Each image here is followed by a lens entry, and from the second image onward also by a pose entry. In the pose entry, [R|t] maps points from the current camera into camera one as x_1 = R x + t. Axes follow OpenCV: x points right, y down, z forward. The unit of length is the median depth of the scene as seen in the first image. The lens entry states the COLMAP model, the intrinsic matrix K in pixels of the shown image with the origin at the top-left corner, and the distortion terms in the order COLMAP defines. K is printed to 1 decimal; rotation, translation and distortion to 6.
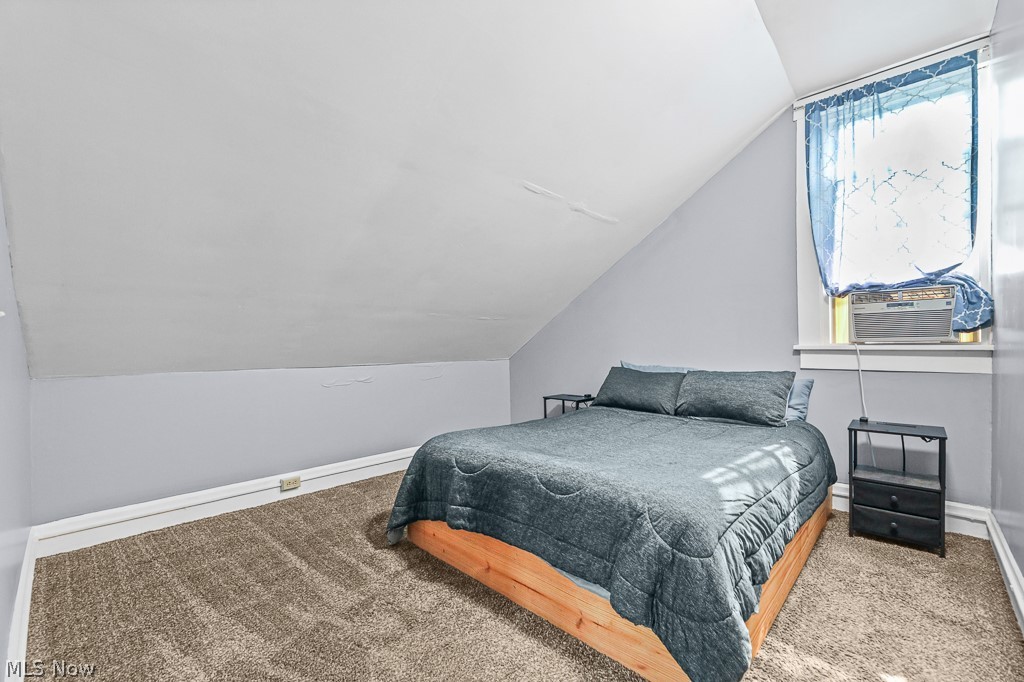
lens RADIAL K [[411.4, 0, 510.2], [0, 411.4, 343.4], [0, 0, 1]] dist [-0.003670, 0.001069]
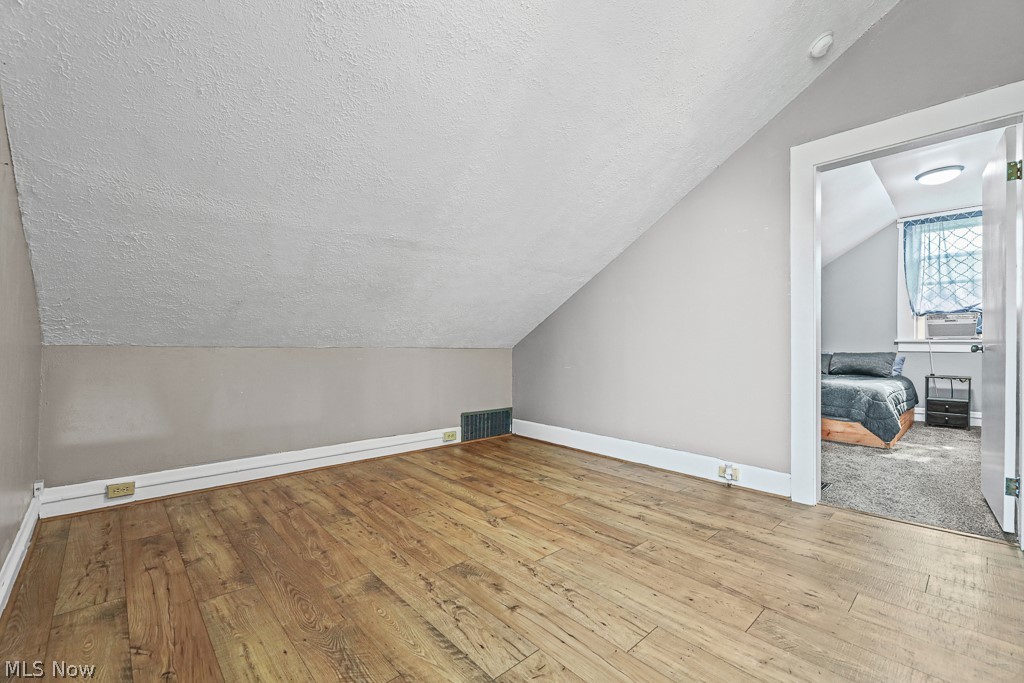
lens RADIAL K [[411.4, 0, 514.1], [0, 411.4, 344.9], [0, 0, 1]] dist [-0.003670, 0.001069]
pose [[0.997849, 0.012713, -0.064303, -1.131370], [-0.012383, 0.999908, 0.005528, 0.045646], [0.064368, -0.004720, 0.997915, -1.223060]]
